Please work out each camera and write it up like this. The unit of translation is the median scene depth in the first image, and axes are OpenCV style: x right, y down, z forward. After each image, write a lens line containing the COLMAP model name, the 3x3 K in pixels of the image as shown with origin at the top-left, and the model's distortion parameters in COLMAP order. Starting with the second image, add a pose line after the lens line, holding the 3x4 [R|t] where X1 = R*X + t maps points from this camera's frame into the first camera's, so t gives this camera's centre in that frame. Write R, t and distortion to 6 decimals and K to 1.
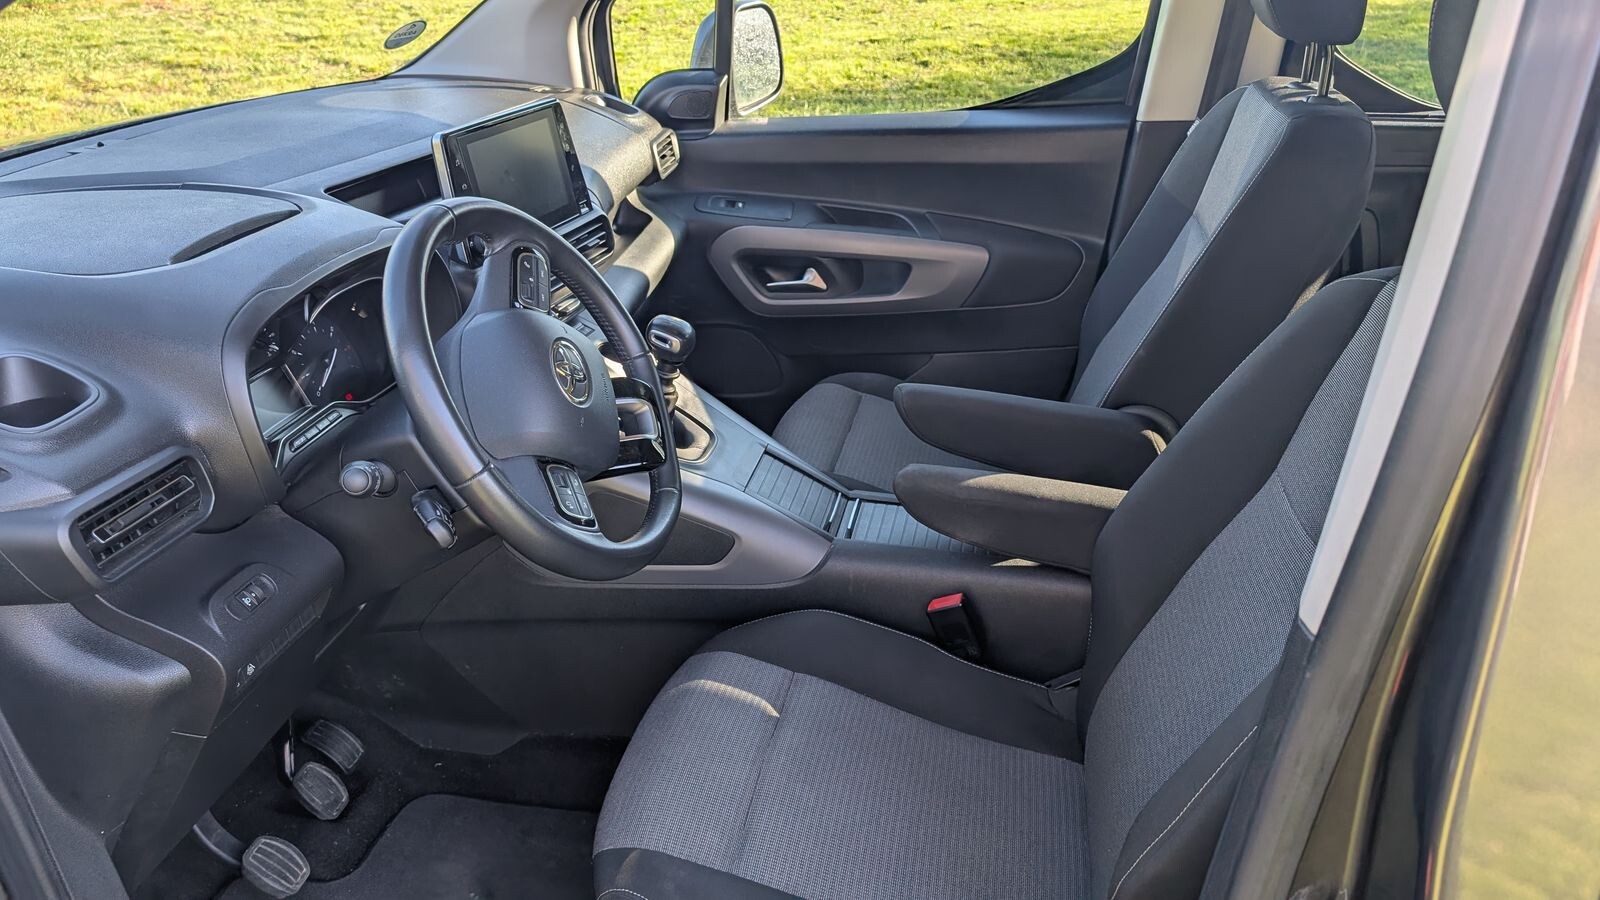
lens RADIAL K [[1192.9, 0, 807.7], [0, 1192.9, 448.7], [0, 0, 1]] dist [0.079473, -0.090575]
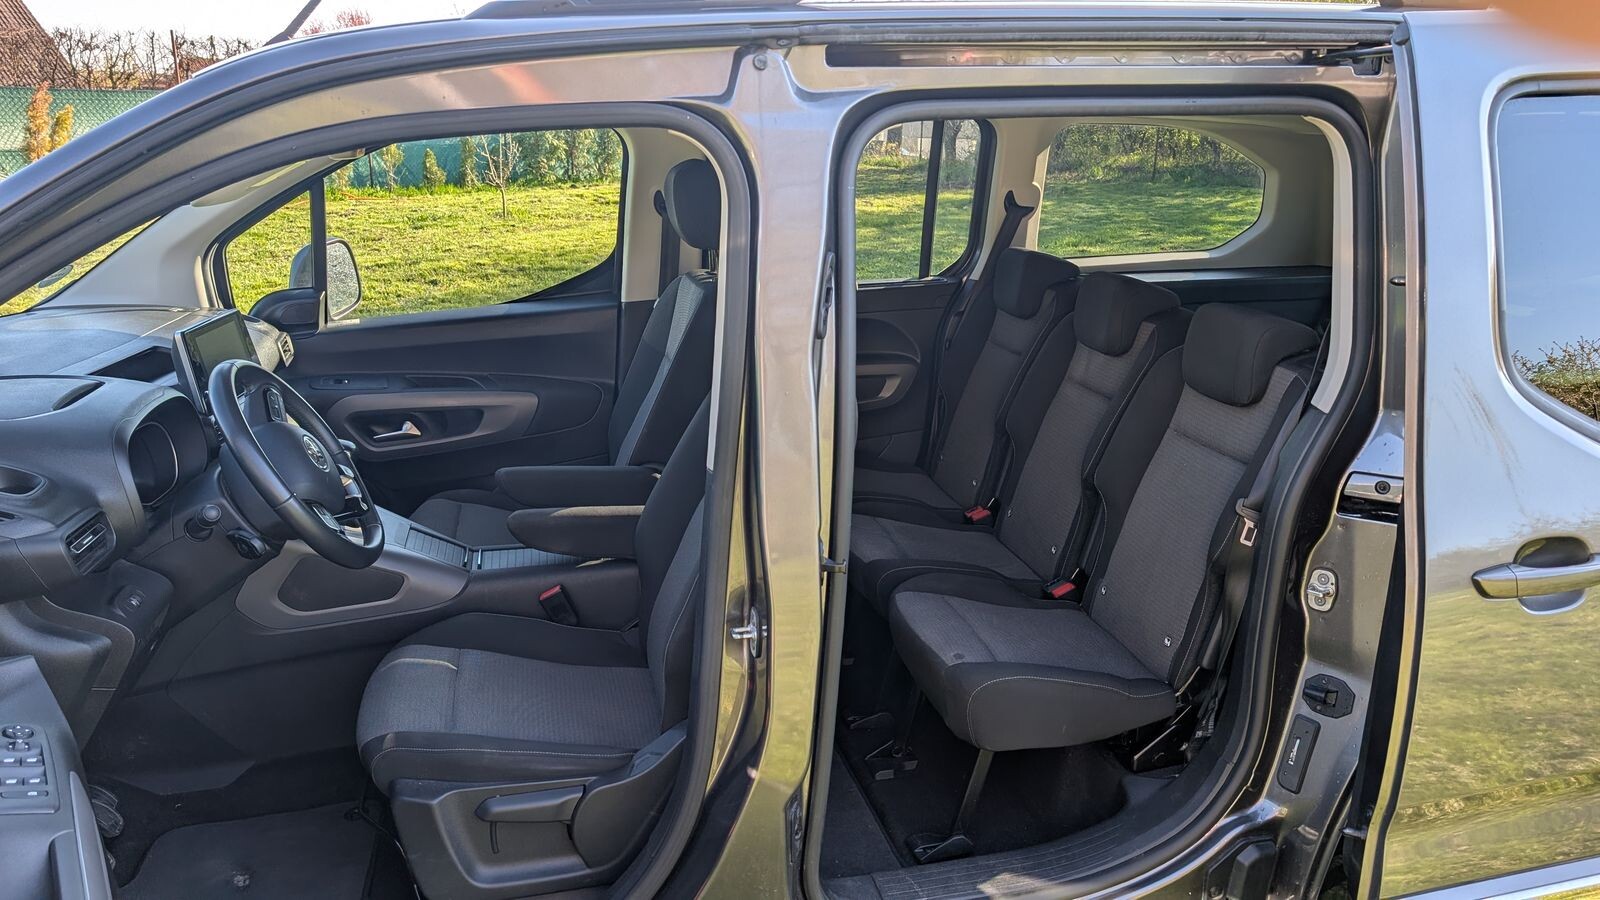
lens RADIAL K [[1192.9, 0, 807.7], [0, 1192.9, 448.7], [0, 0, 1]] dist [0.079473, -0.090575]
pose [[0.917311, -0.121499, 0.379182, -0.103923], [0.183024, 0.974402, -0.130545, 0.144756], [-0.353615, 0.189150, 0.916067, -0.422291]]
